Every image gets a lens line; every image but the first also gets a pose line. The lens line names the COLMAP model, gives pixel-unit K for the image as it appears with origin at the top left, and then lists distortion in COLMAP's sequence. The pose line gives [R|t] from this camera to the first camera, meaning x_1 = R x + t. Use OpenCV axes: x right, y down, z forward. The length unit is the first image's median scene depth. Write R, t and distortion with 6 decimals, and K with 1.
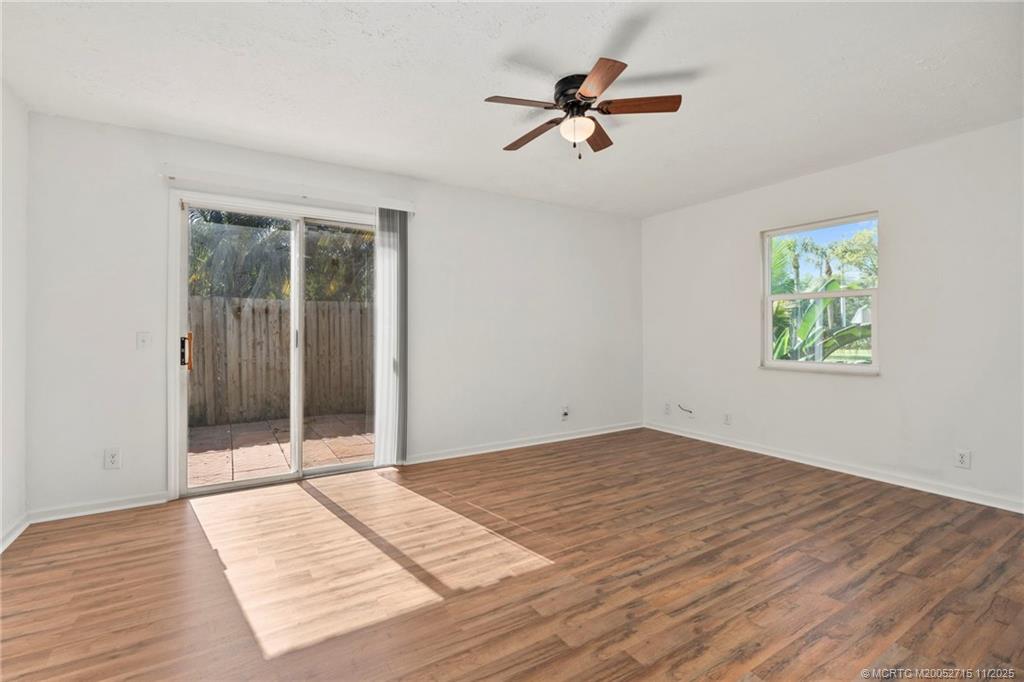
lens RADIAL K [[450.9, 0, 507.0], [0, 450.9, 335.1], [0, 0, 1]] dist [0.000704, -0.000126]
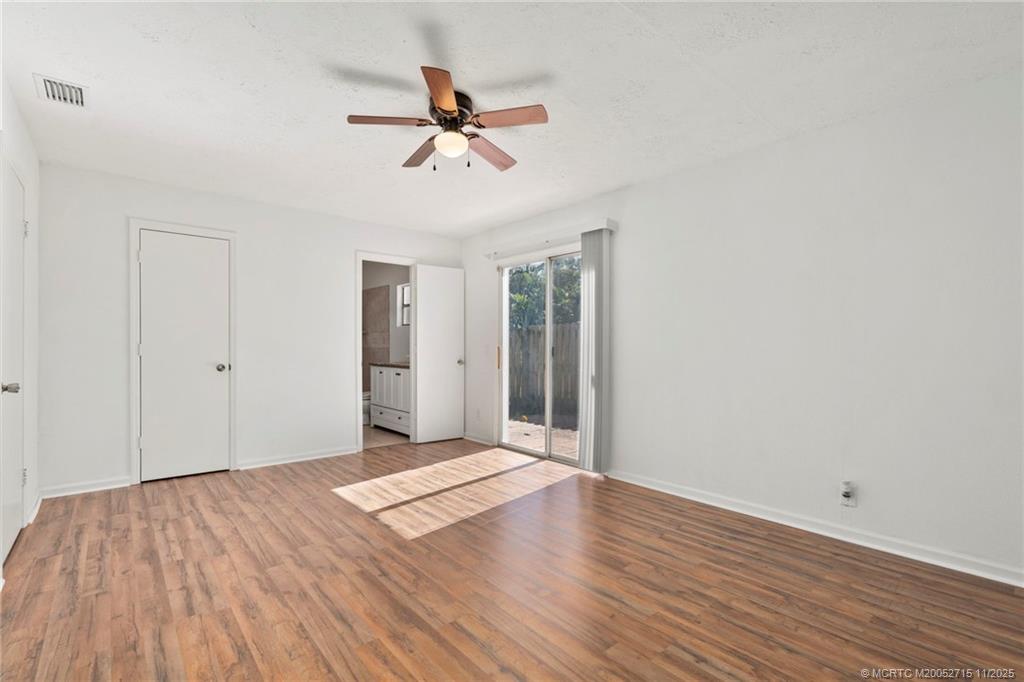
lens RADIAL K [[466.9, 0, 511.2], [0, 466.9, 349.3], [0, 0, 1]] dist [-0.000445, -0.000156]
pose [[0.158955, 0.005735, -0.987269, 1.197578], [-0.010812, 0.999933, 0.004068, -0.000898], [0.987227, 0.010028, 0.159006, 0.953766]]
